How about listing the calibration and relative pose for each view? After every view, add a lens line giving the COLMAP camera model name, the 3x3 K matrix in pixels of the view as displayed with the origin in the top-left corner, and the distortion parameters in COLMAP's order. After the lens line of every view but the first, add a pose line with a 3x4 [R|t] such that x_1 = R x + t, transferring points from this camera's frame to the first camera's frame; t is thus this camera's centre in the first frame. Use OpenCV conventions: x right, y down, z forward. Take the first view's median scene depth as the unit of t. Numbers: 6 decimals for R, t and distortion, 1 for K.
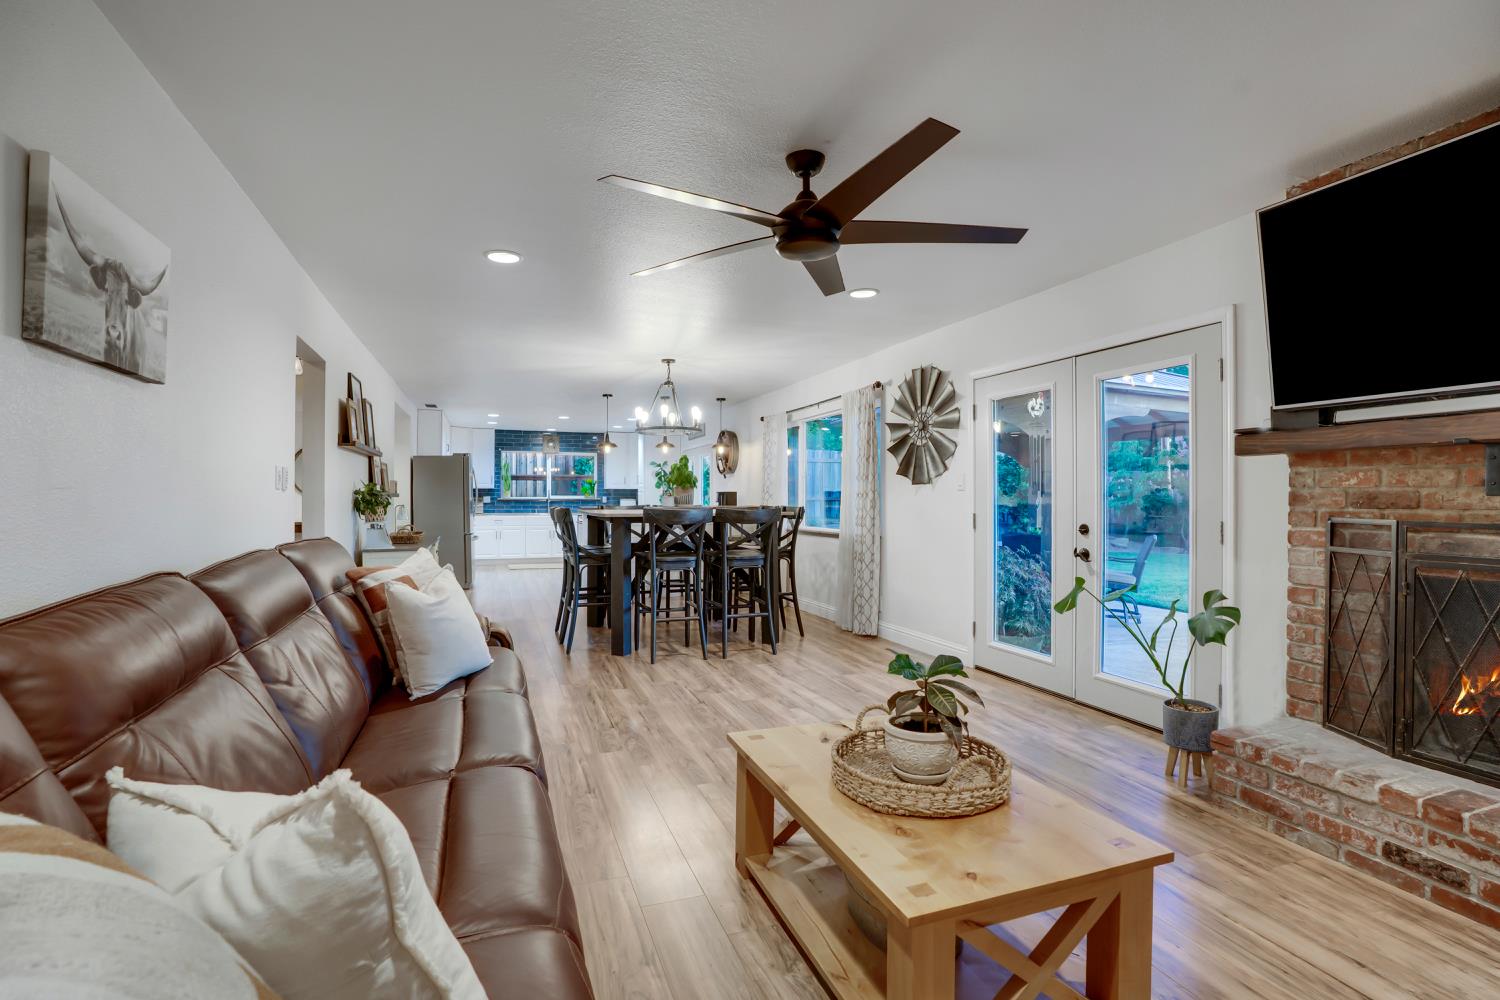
lens RADIAL K [[705.3, 0, 750.0], [0, 705.3, 500.0], [0, 0, 1]] dist [-0.001350, -0.000176]
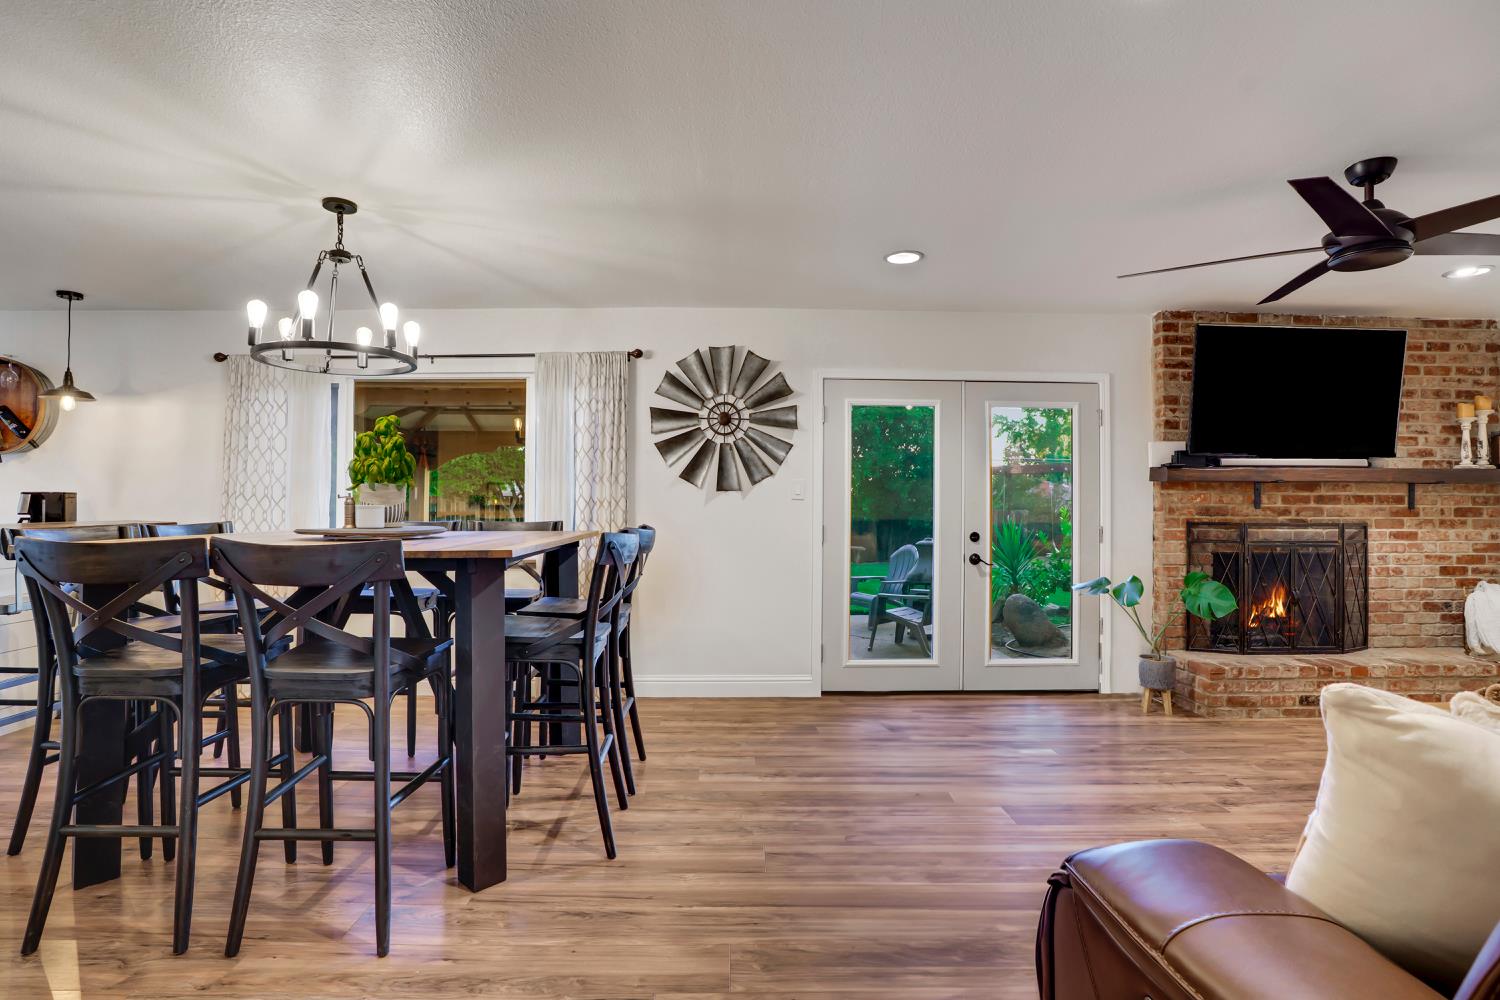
lens RADIAL K [[731.3, 0, 750.0], [0, 731.3, 500.0], [0, 0, 1]] dist [-0.033957, 0.000062]
pose [[0.332612, 0.004863, 0.943051, -0.880241], [-0.001217, 0.999988, -0.004727, -0.013150], [-0.943063, 0.000425, 0.332614, 1.129835]]
